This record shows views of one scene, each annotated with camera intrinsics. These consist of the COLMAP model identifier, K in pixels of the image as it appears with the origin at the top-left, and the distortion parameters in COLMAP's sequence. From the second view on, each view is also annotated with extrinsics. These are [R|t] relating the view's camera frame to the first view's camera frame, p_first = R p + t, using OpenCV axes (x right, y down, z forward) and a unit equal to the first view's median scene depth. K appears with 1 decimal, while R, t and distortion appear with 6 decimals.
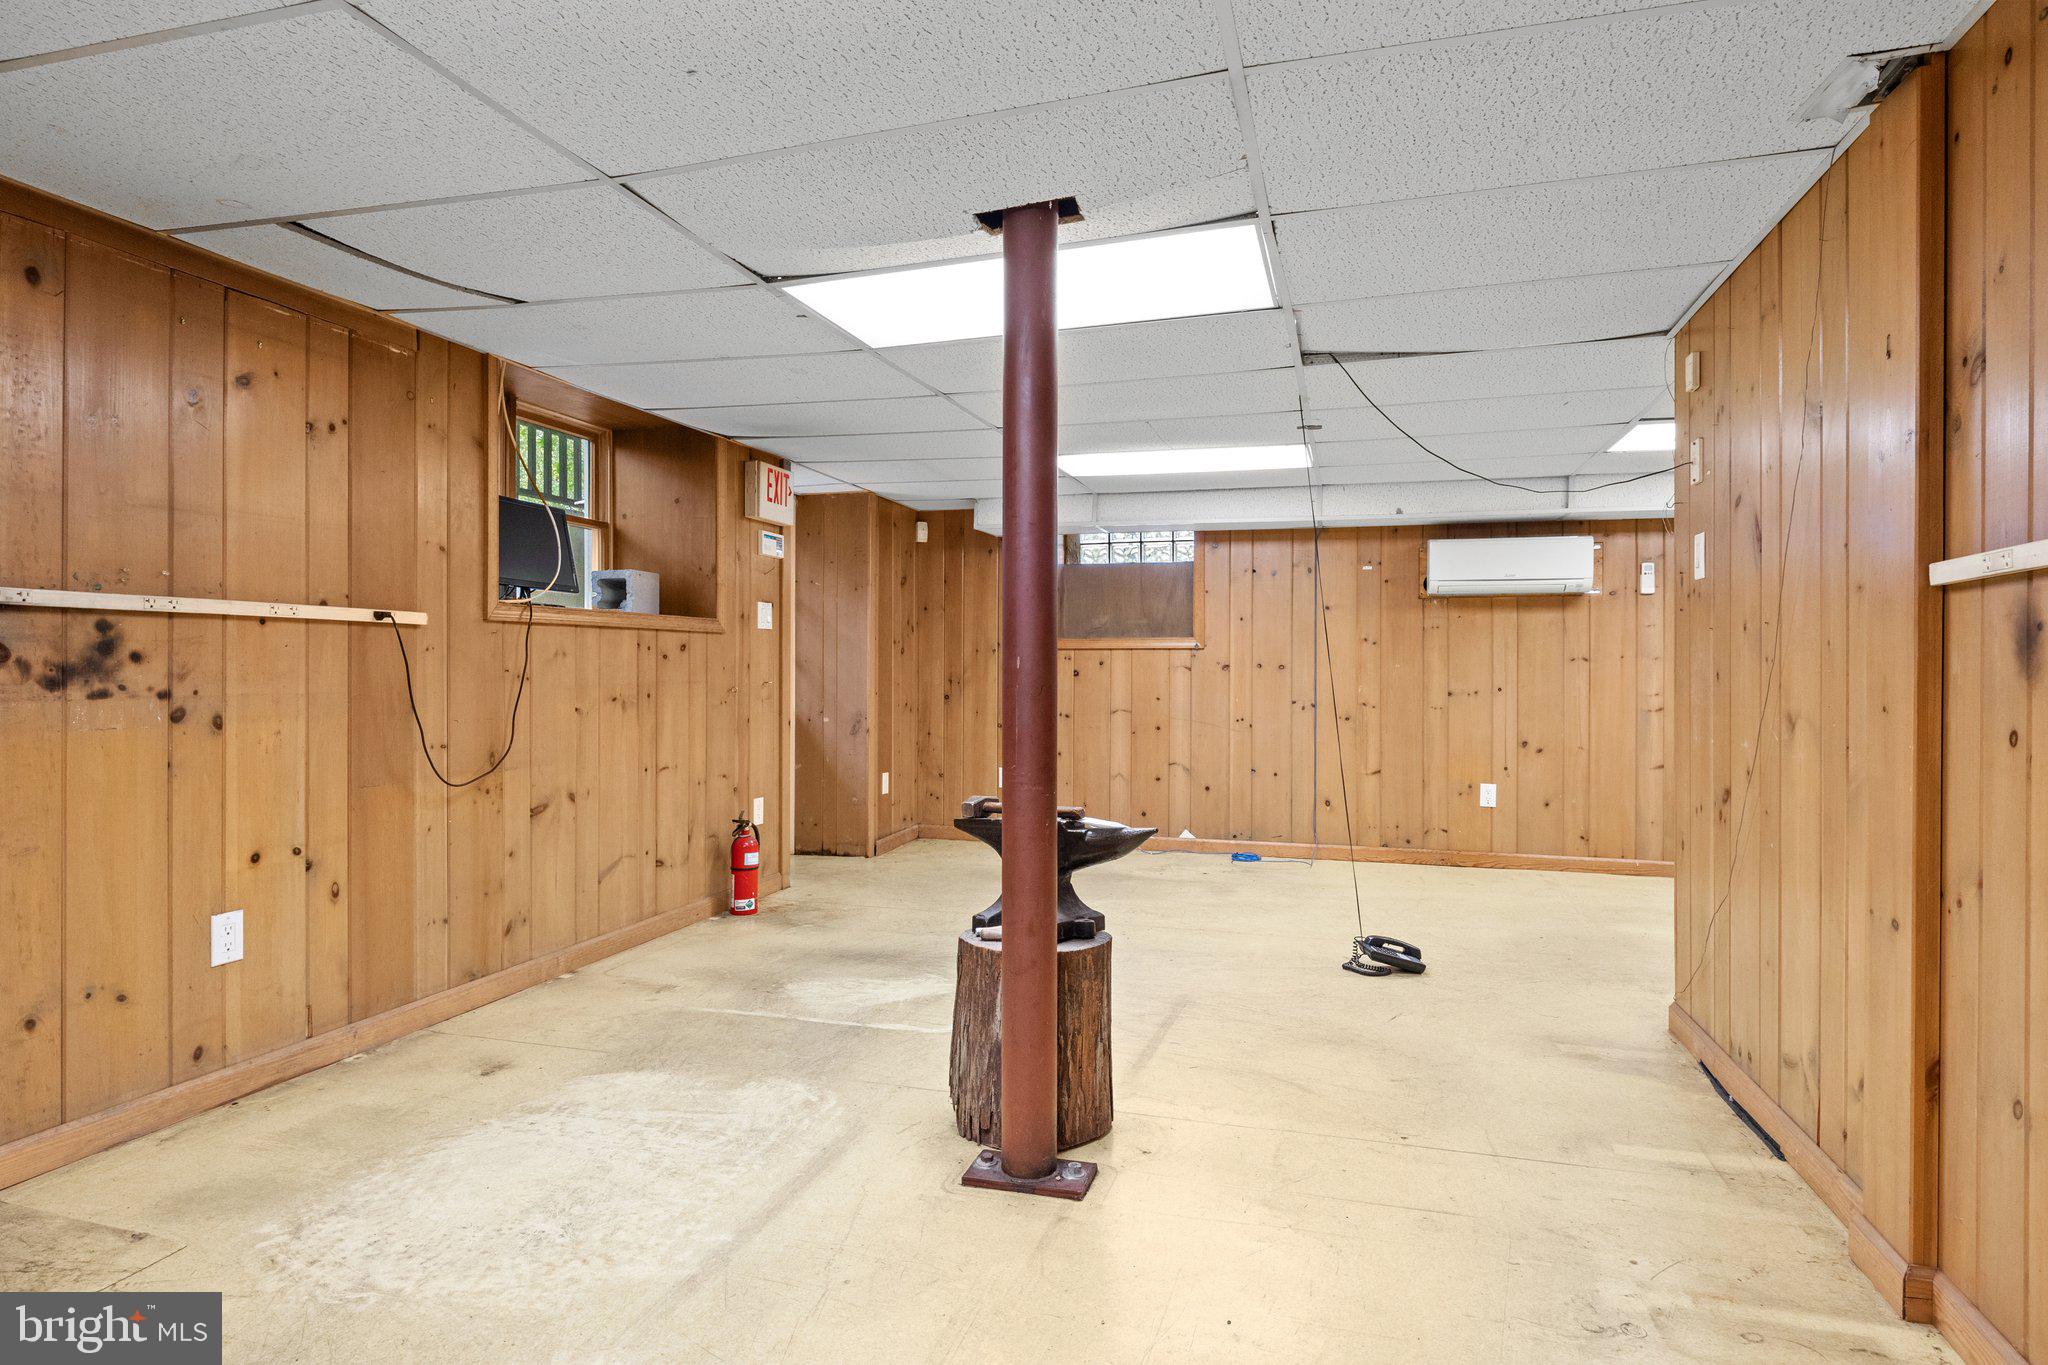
lens RADIAL K [[1113.5, 0, 1027.1], [0, 1113.5, 690.8], [0, 0, 1]] dist [-0.004178, -0.002288]
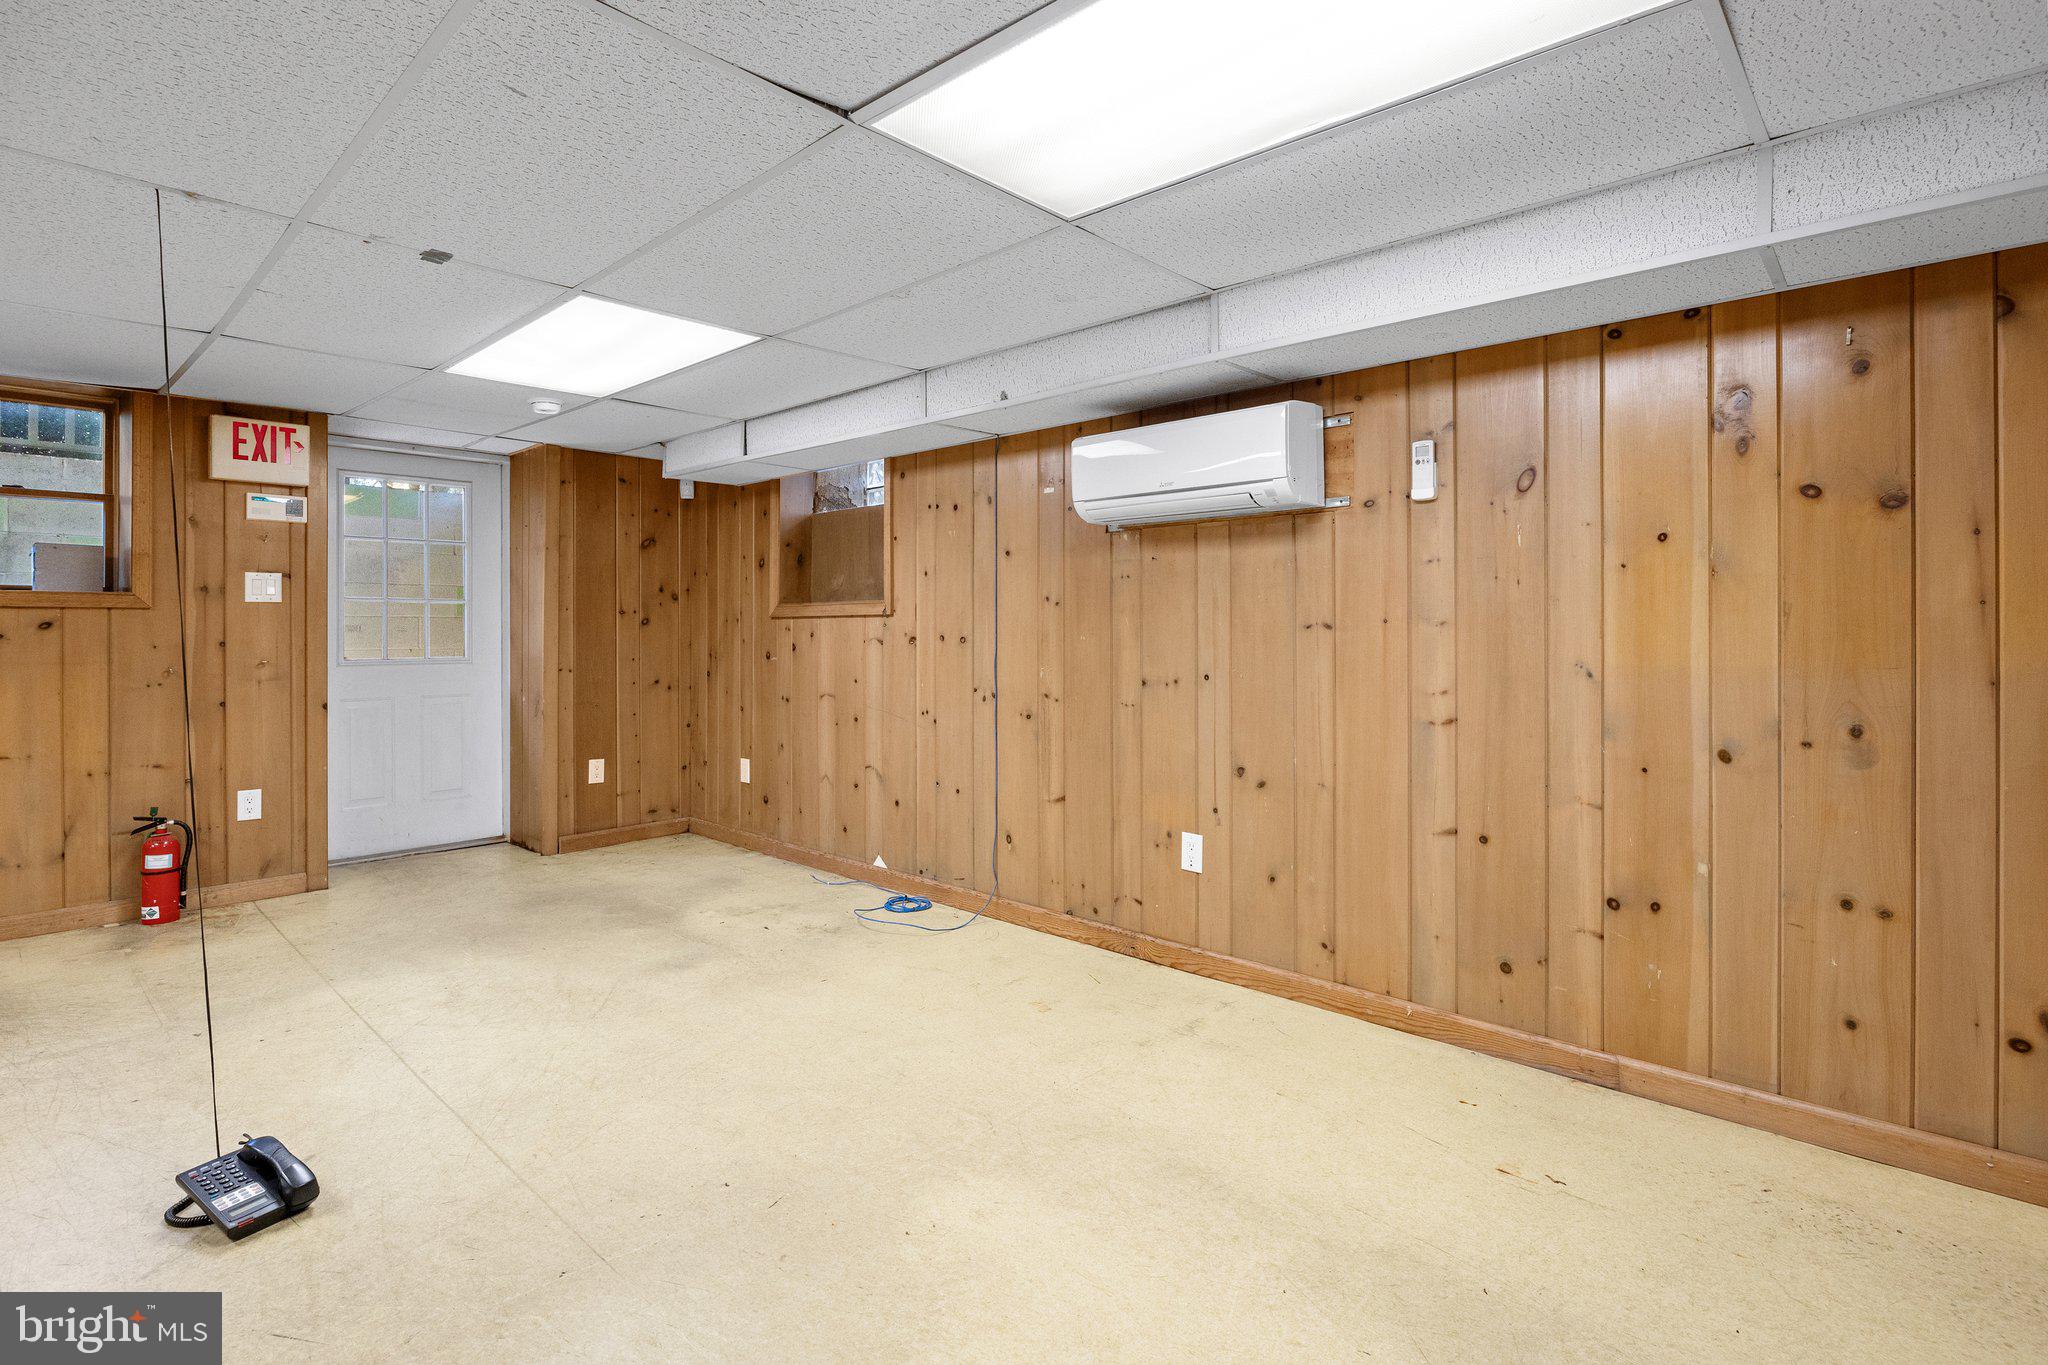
lens RADIAL K [[977.6, 0, 1058.8], [0, 977.6, 637.3], [0, 0, 1]] dist [-0.011172, 0.001249]
pose [[0.899025, -0.004097, -0.437878, 0.577112], [-0.002500, 0.999892, -0.014488, -0.014609], [0.437891, 0.014120, 0.898917, 0.486838]]
